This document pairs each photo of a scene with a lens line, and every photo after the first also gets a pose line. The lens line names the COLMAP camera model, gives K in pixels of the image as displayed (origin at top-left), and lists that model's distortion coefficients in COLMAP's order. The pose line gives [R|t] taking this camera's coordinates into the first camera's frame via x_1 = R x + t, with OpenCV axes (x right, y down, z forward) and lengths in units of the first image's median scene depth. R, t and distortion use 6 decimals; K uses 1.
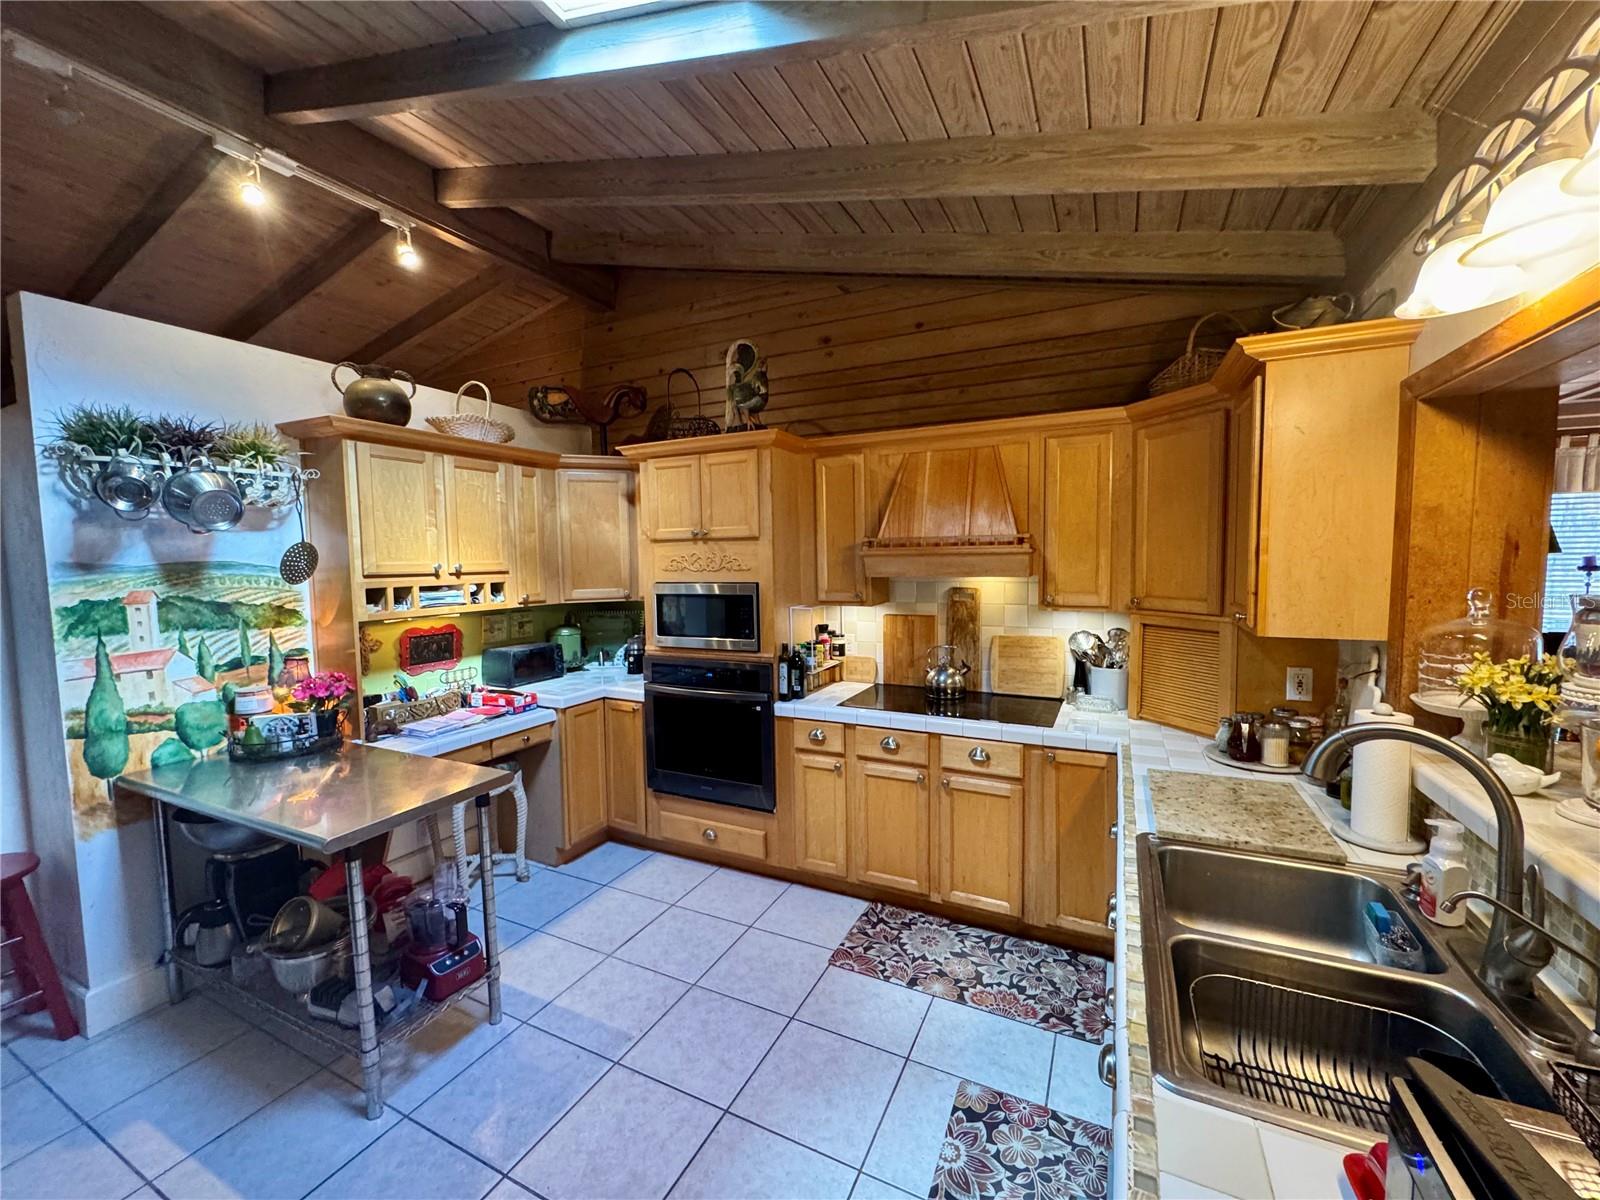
lens RADIAL K [[641.8, 0, 801.5], [0, 641.8, 602.3], [0, 0, 1]] dist [-0.005761, 0.001435]
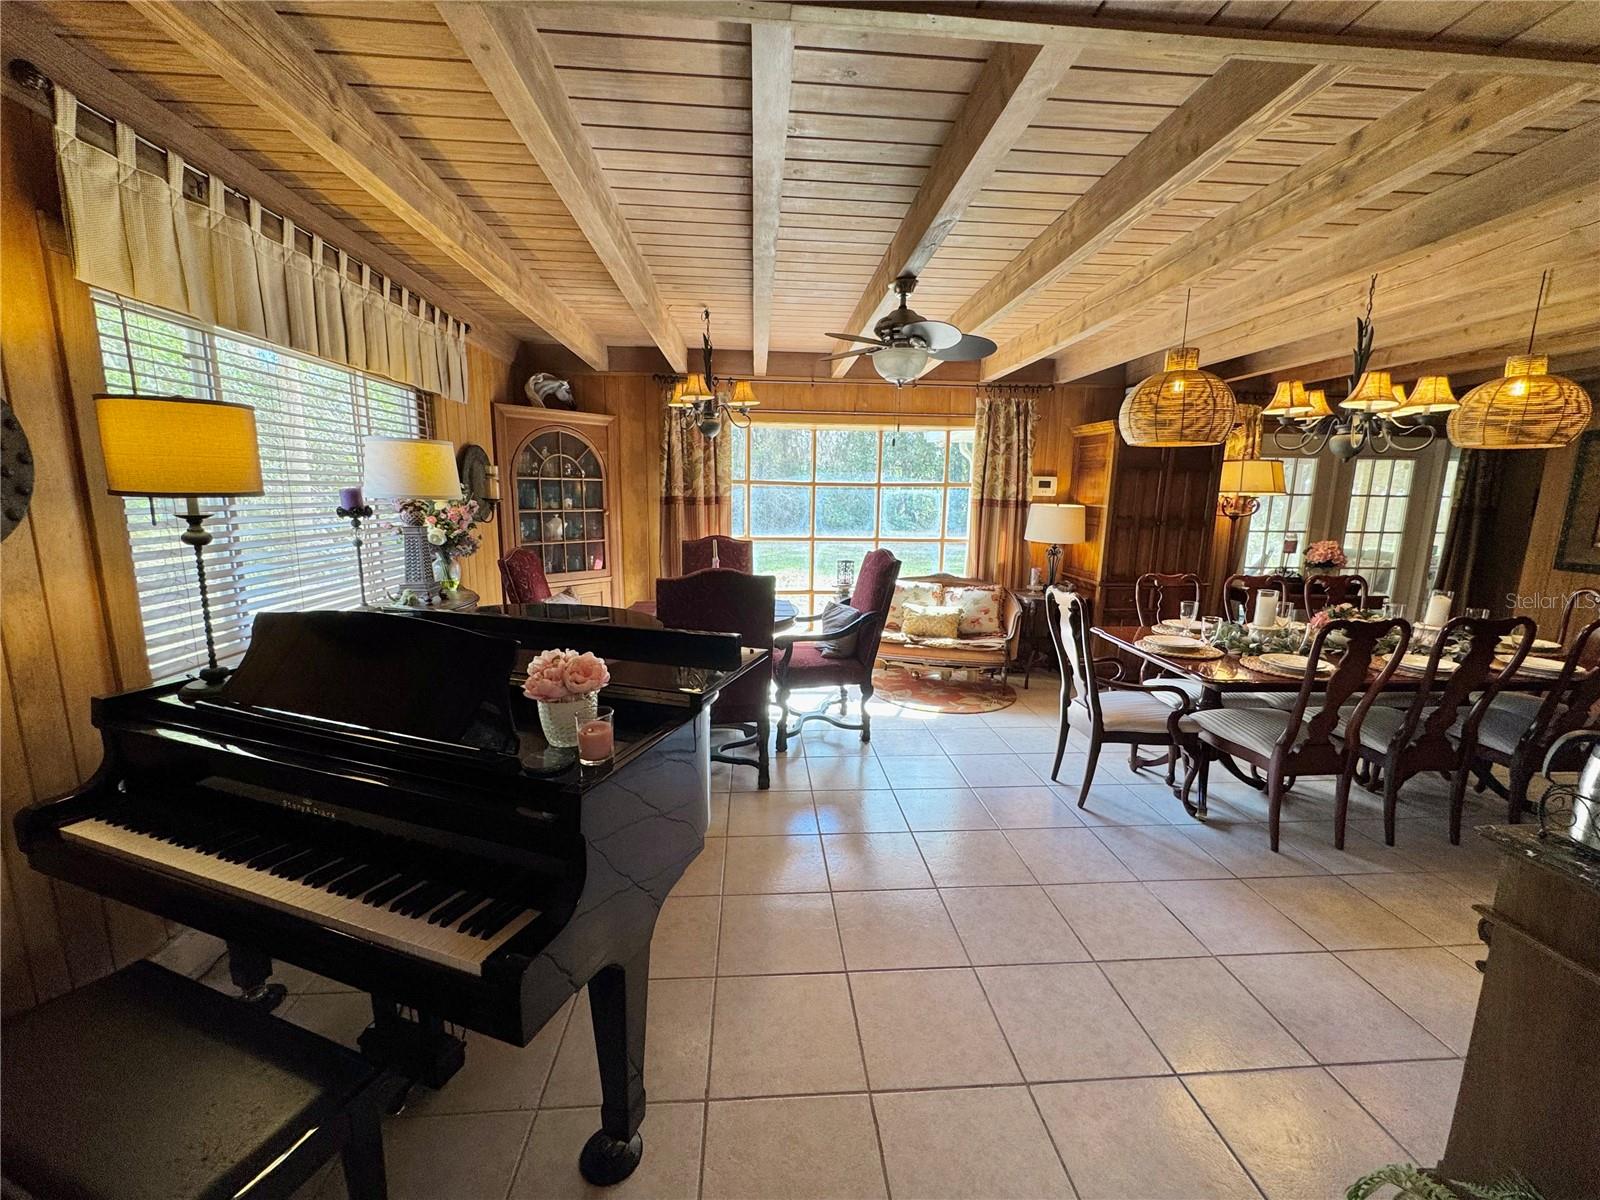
lens RADIAL K [[641.8, 0, 803.4], [0, 641.8, 596.7], [0, 0, 1]] dist [-0.005761, 0.001435]
pose [[-0.505147, -0.132856, 0.852746, 1.133372], [0.058014, 0.980618, 0.187144, -0.119347], [-0.861081, 0.144007, -0.487649, 1.828732]]
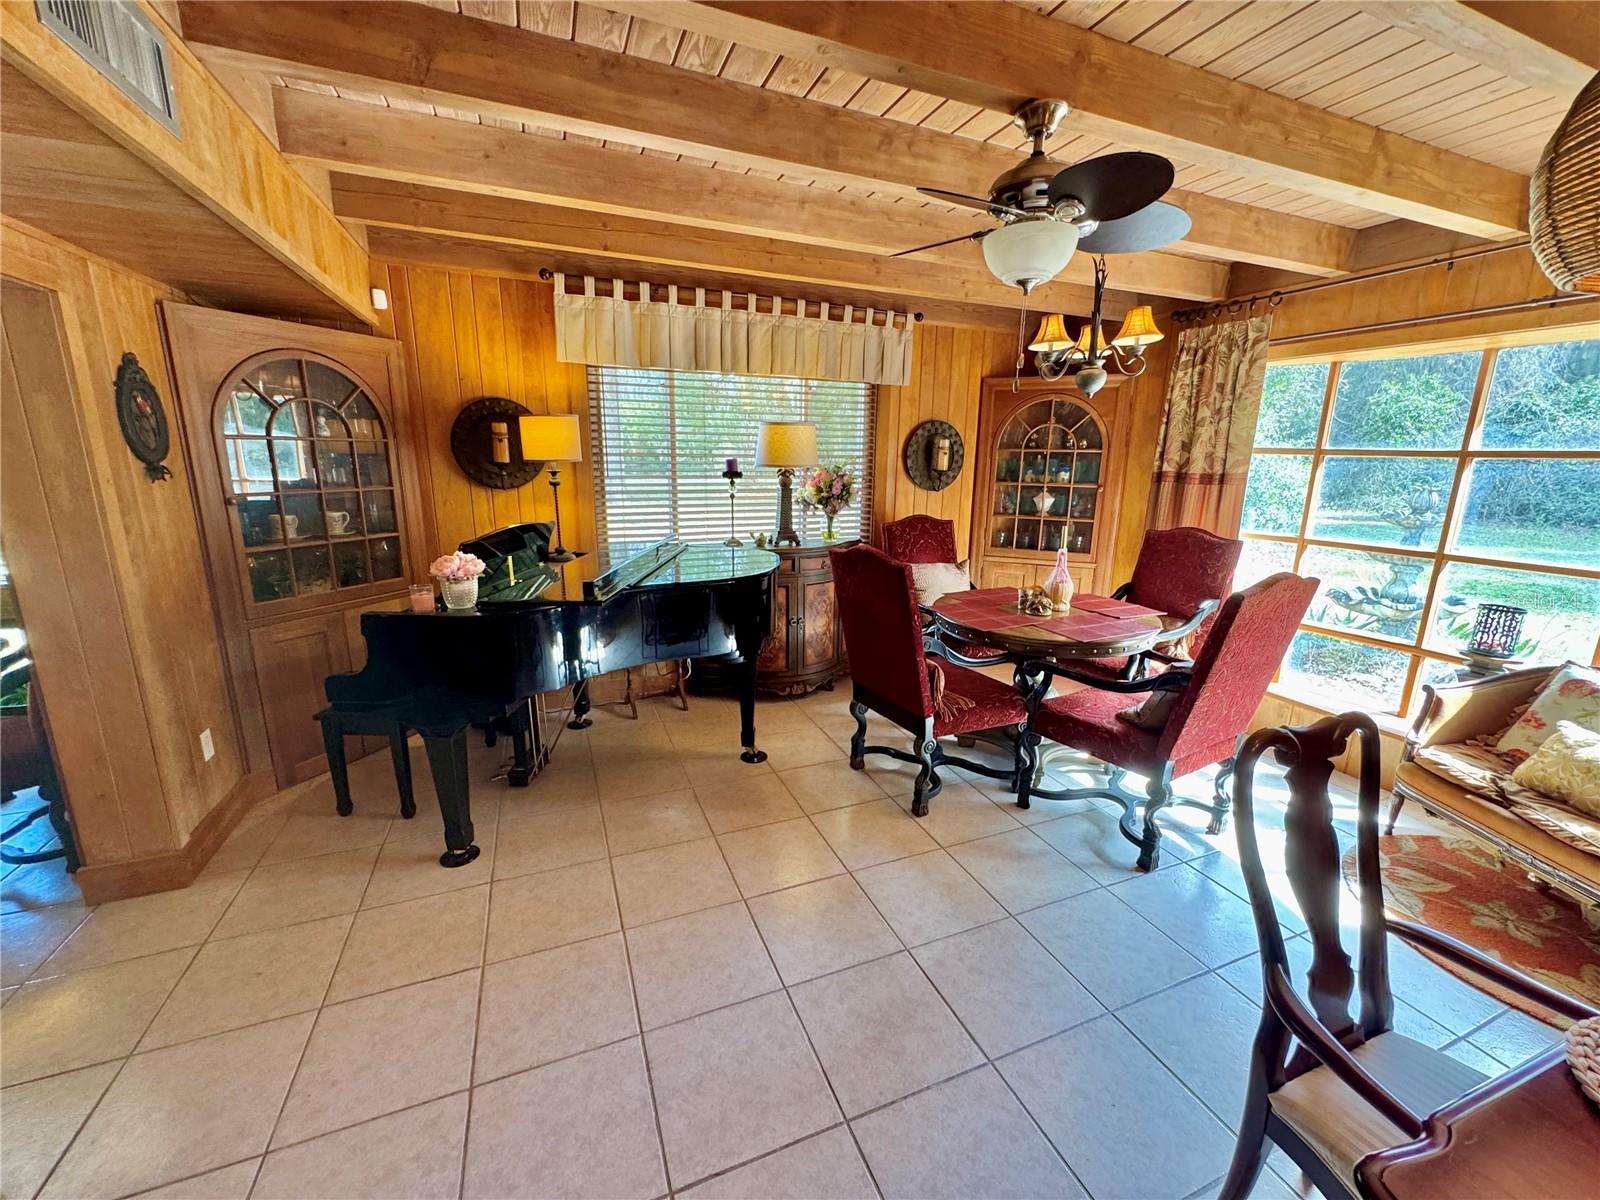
lens RADIAL K [[641.8, 0, 802.0], [0, 641.8, 599.4], [0, 0, 1]] dist [-0.005761, 0.001435]
pose [[0.668925, -0.142930, 0.729459, 1.340318], [0.033384, 0.986126, 0.162608, -0.053281], [-0.742580, -0.084420, 0.664416, 0.770494]]
